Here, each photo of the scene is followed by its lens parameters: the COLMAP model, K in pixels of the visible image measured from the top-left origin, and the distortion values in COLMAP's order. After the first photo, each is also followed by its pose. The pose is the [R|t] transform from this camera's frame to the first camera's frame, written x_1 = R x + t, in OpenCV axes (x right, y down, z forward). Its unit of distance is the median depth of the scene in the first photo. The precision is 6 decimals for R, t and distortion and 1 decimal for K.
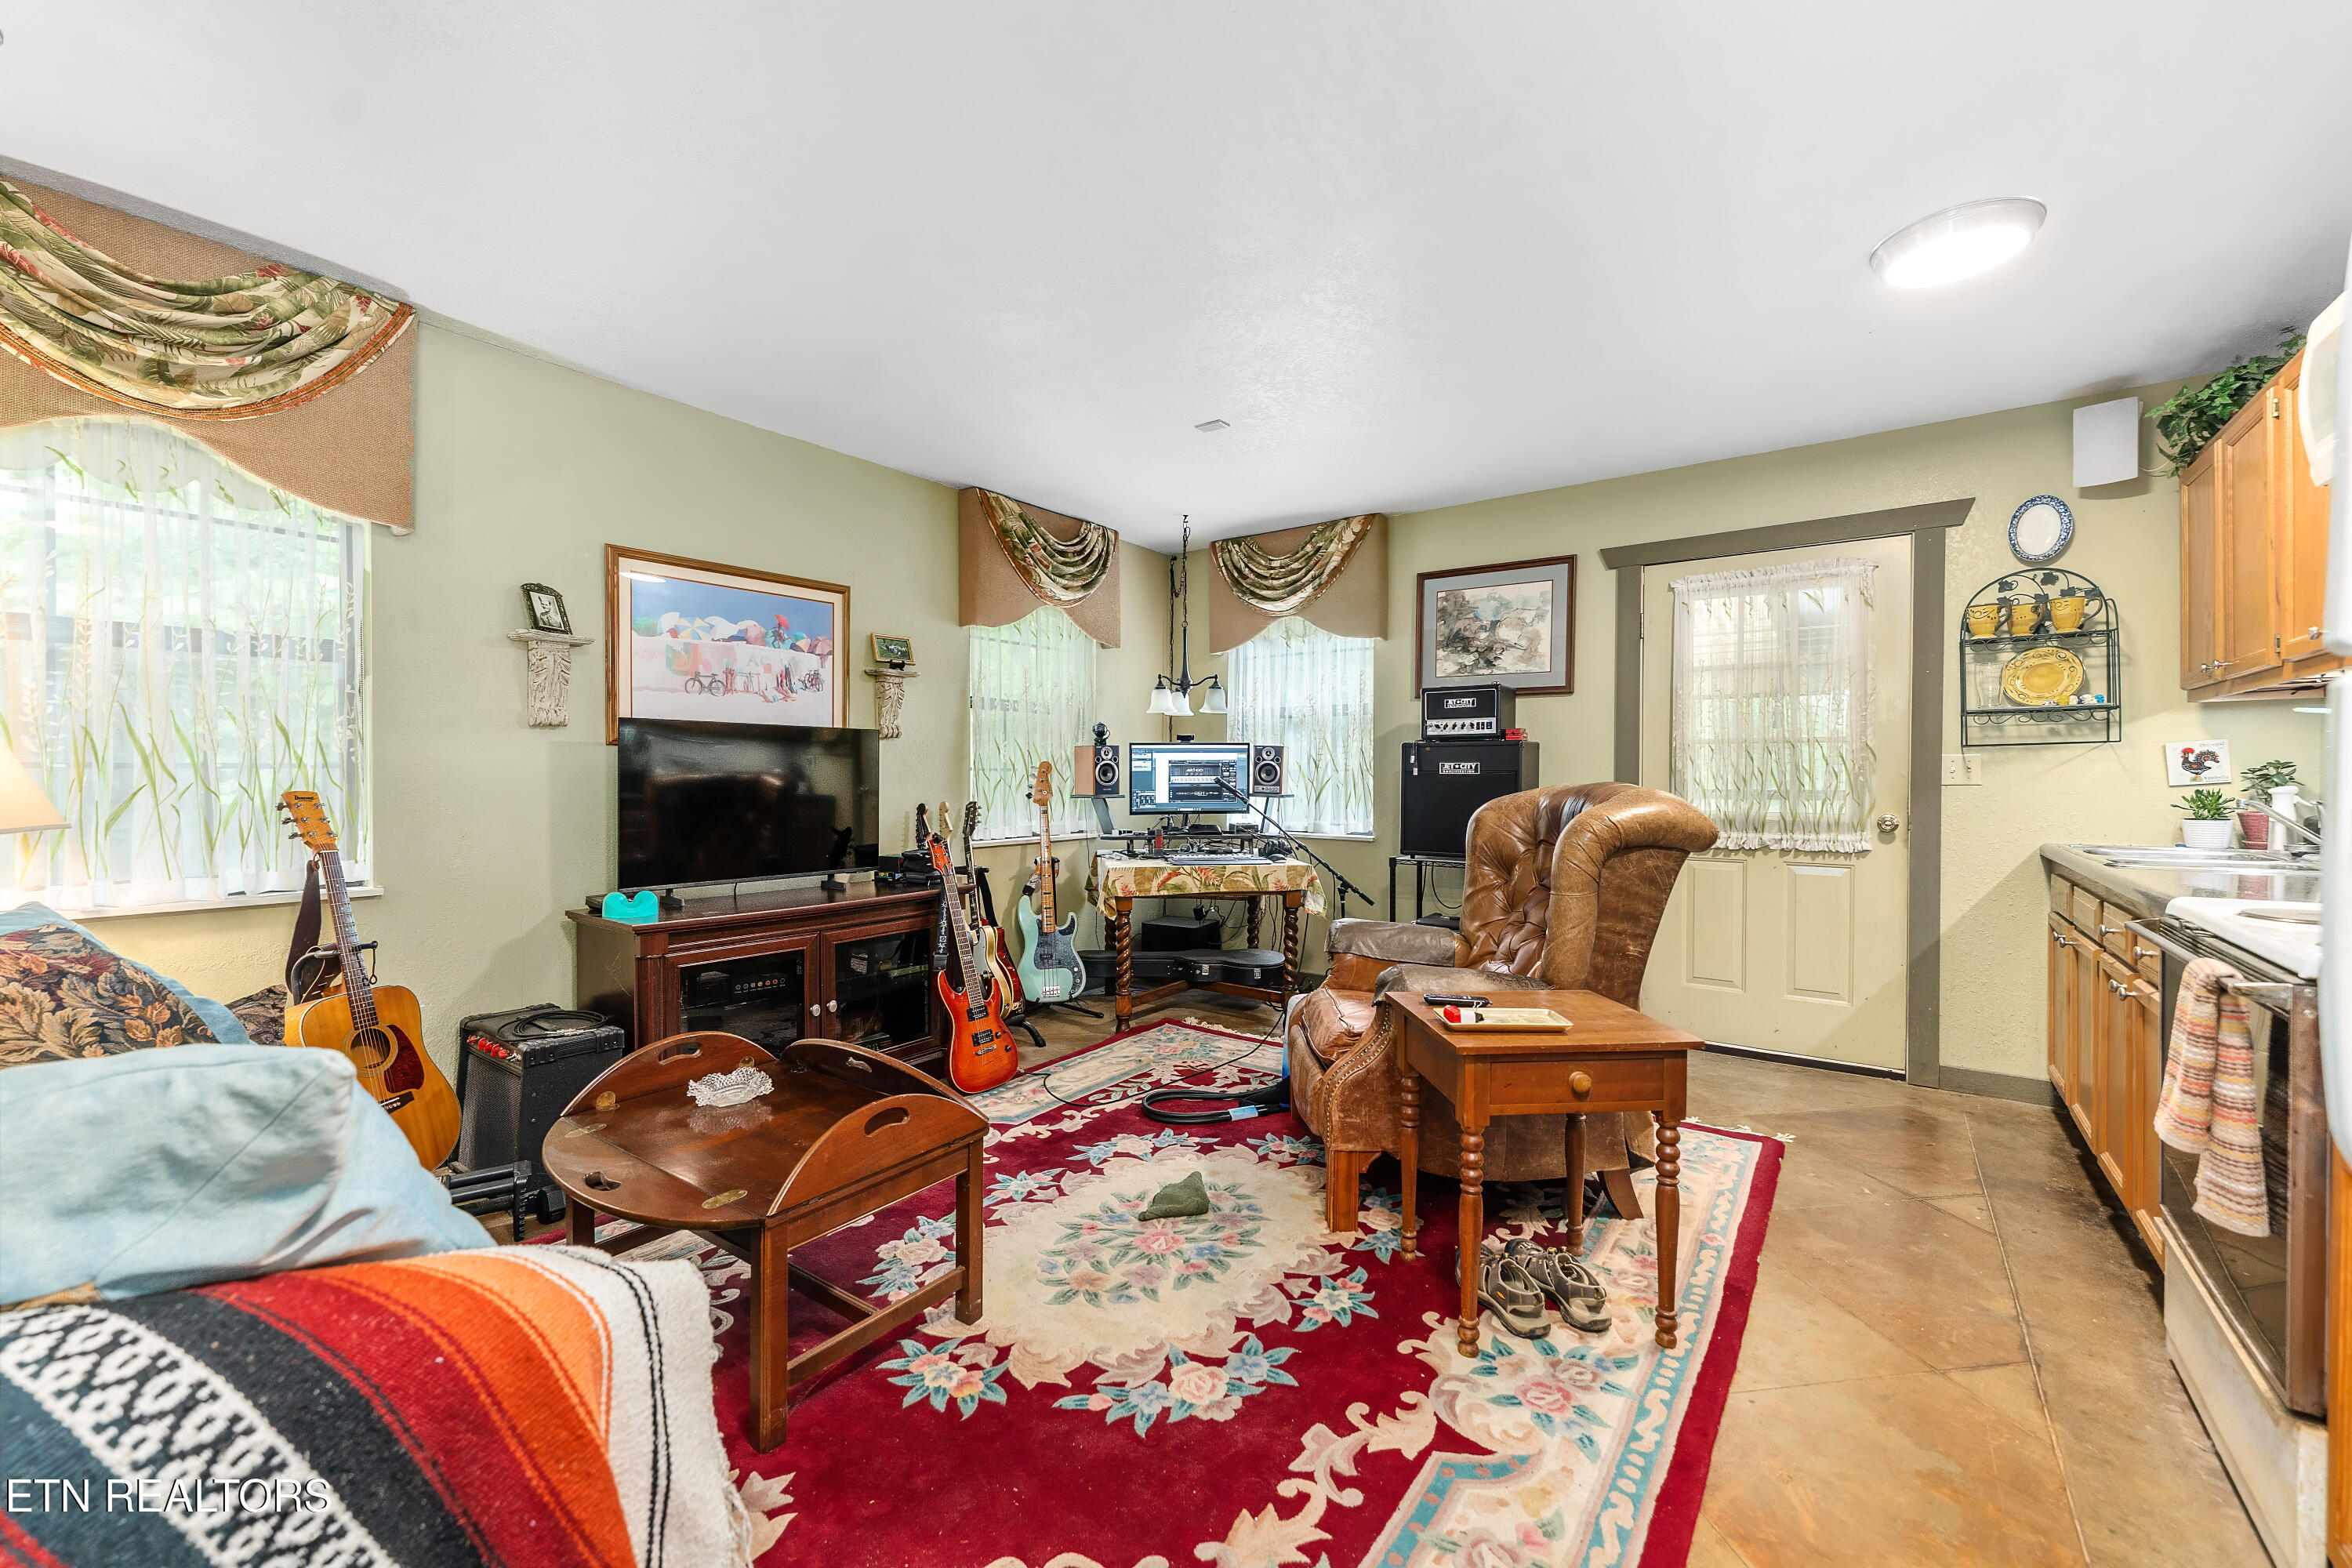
lens RADIAL K [[940.2, 0, 1176.0], [0, 940.2, 784.0], [0, 0, 1]] dist [-0.003300, -0.000634]
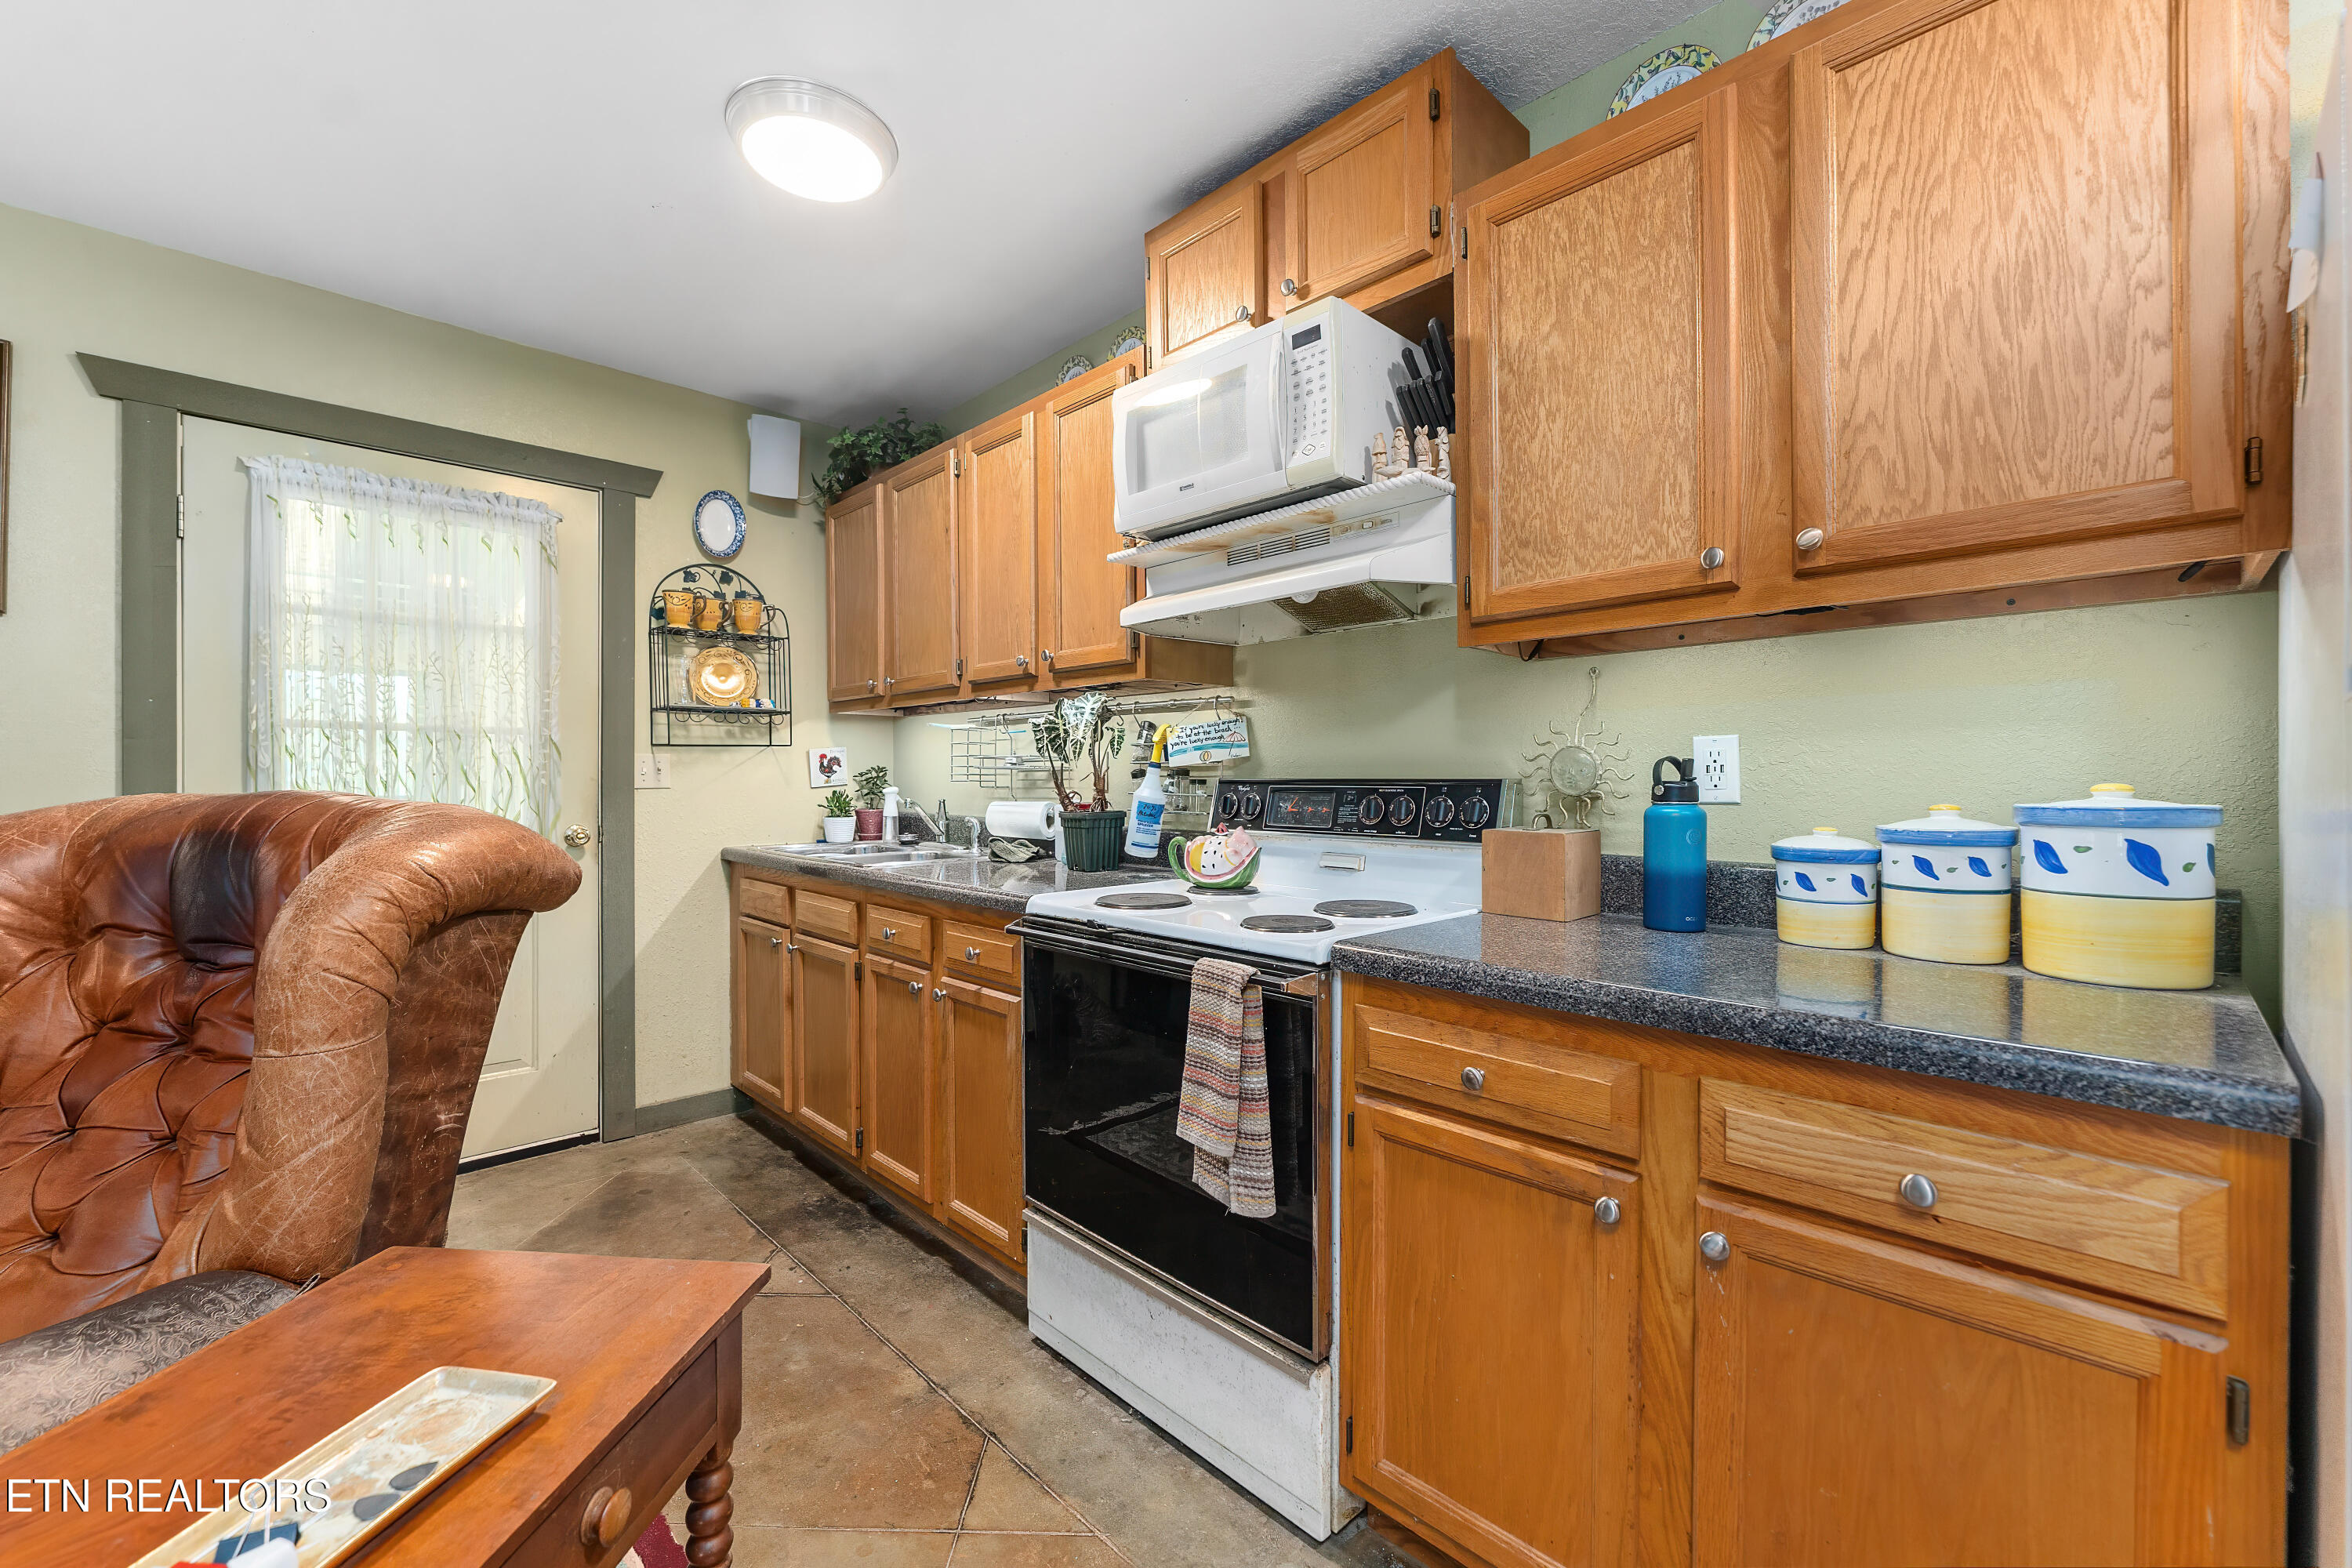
lens RADIAL K [[940.2, 0, 1176.0], [0, 940.2, 784.0], [0, 0, 1]] dist [-0.003300, -0.000634]
pose [[0.162690, -0.004619, 0.986666, 0.035425], [0.006147, 0.999974, 0.003667, -0.003454], [-0.986658, 0.005469, 0.162715, 0.375208]]
